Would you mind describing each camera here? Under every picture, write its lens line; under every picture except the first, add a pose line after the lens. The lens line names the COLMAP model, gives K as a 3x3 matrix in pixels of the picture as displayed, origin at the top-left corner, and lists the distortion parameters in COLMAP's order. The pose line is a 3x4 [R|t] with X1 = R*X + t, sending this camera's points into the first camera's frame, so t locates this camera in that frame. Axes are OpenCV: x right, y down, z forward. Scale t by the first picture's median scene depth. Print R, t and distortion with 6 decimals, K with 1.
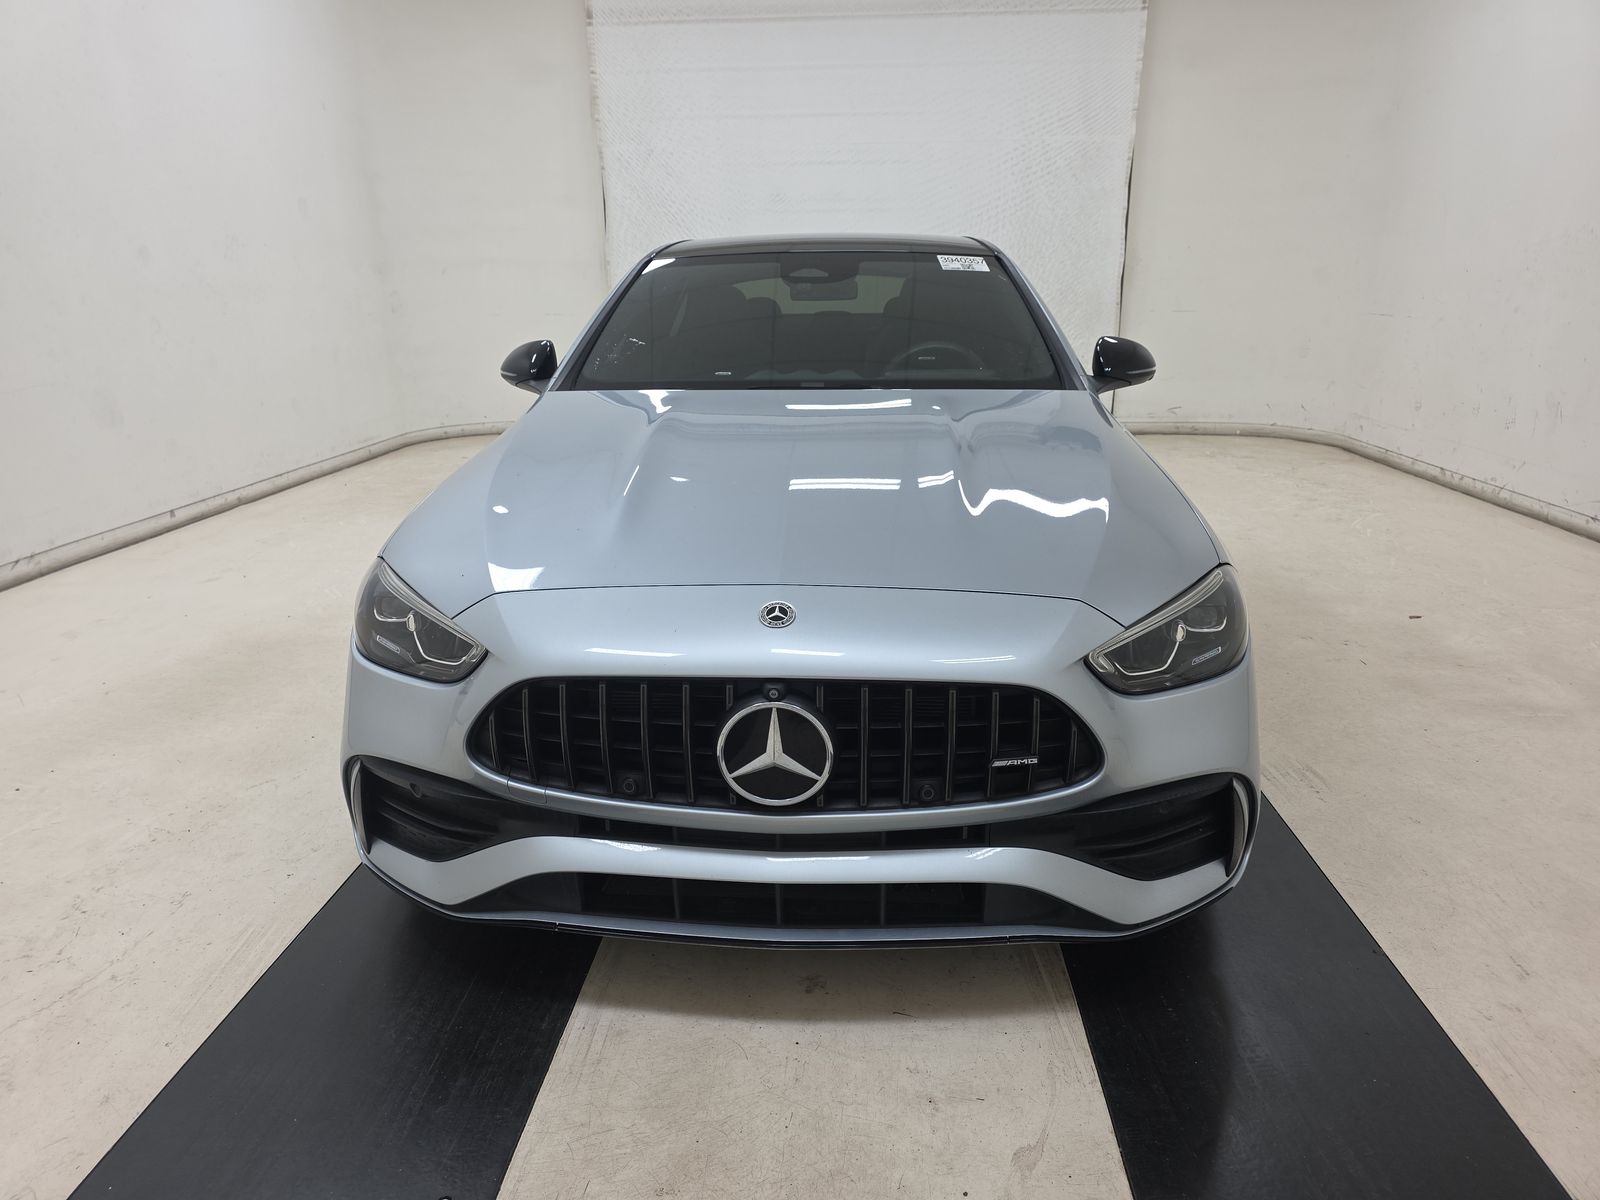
lens RADIAL K [[1096.7, 0, 795.5], [0, 1096.7, 582.0], [0, 0, 1]] dist [0.010388, -0.000465]
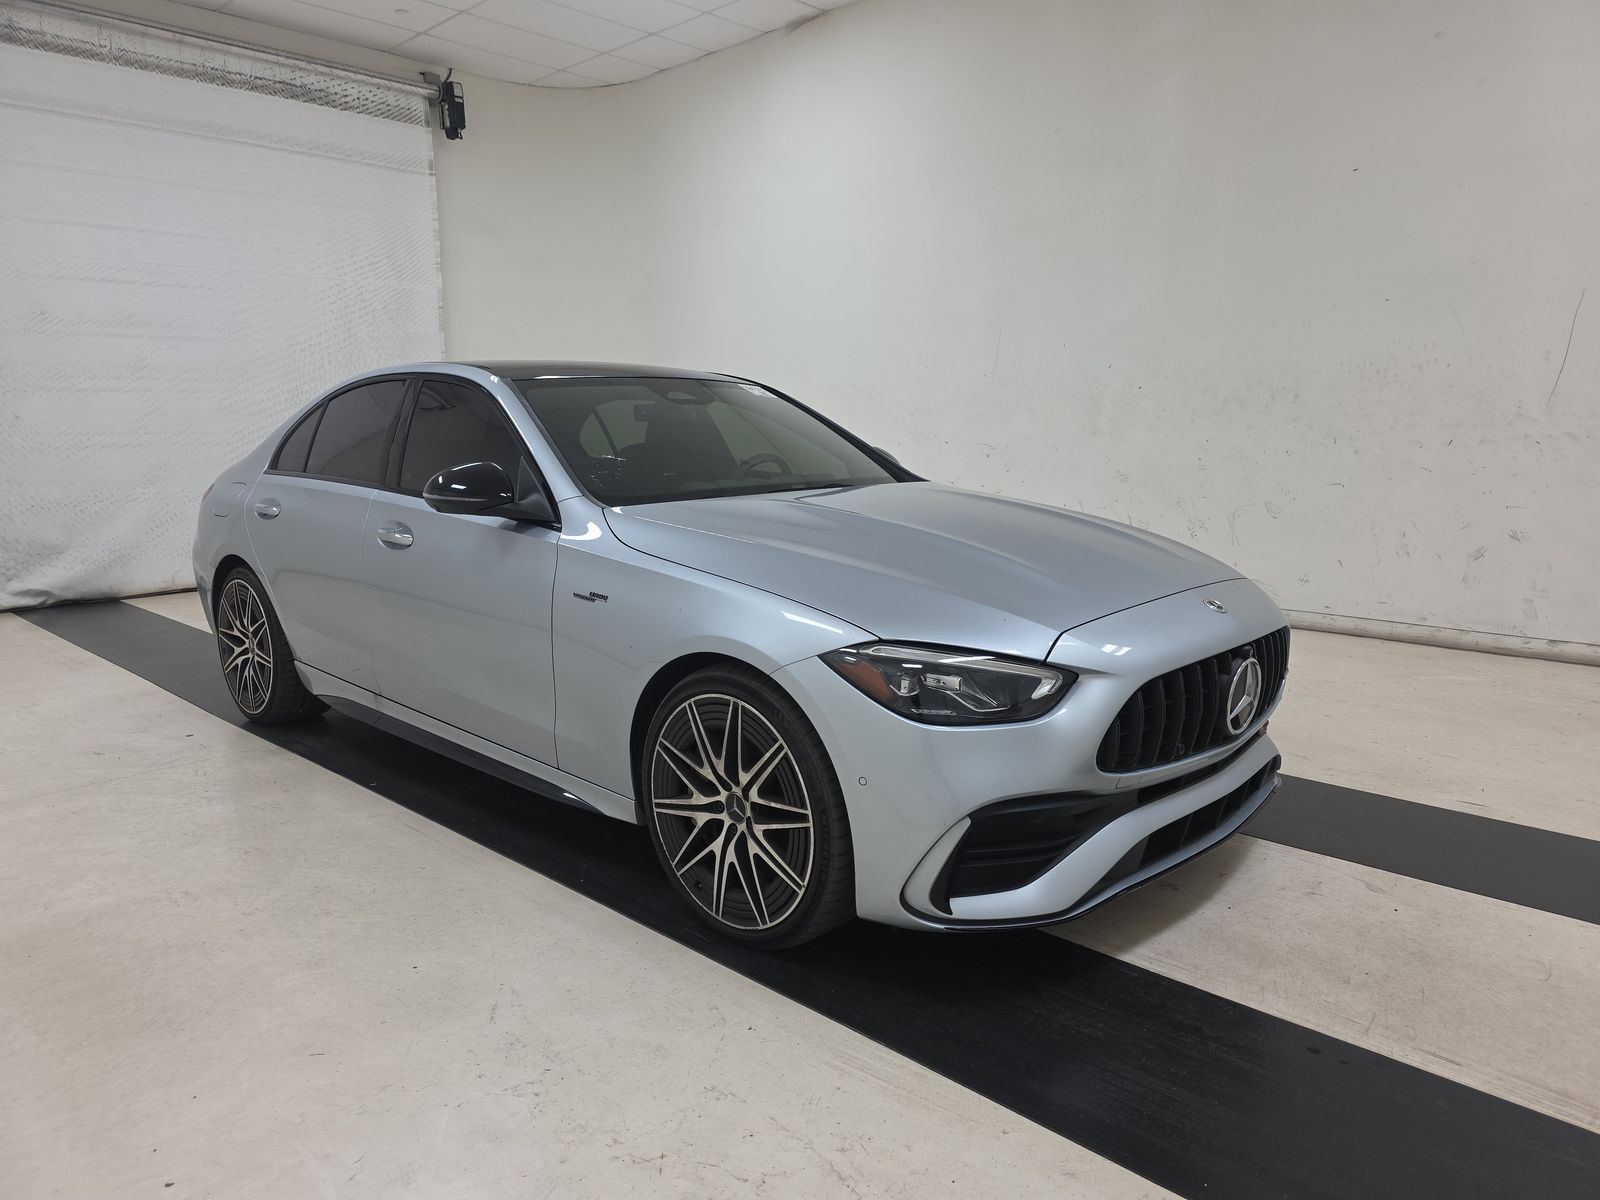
lens RADIAL K [[1069.4, 0, 800.0], [0, 1069.4, 600.0], [0, 0, 1]] dist [0.045437, -0.039615]
pose [[0.632576, -0.128056, 0.763839, -0.327407], [0.208694, 0.977941, -0.008880, -0.020058], [-0.745852, 0.165026, 0.645346, 0.101352]]
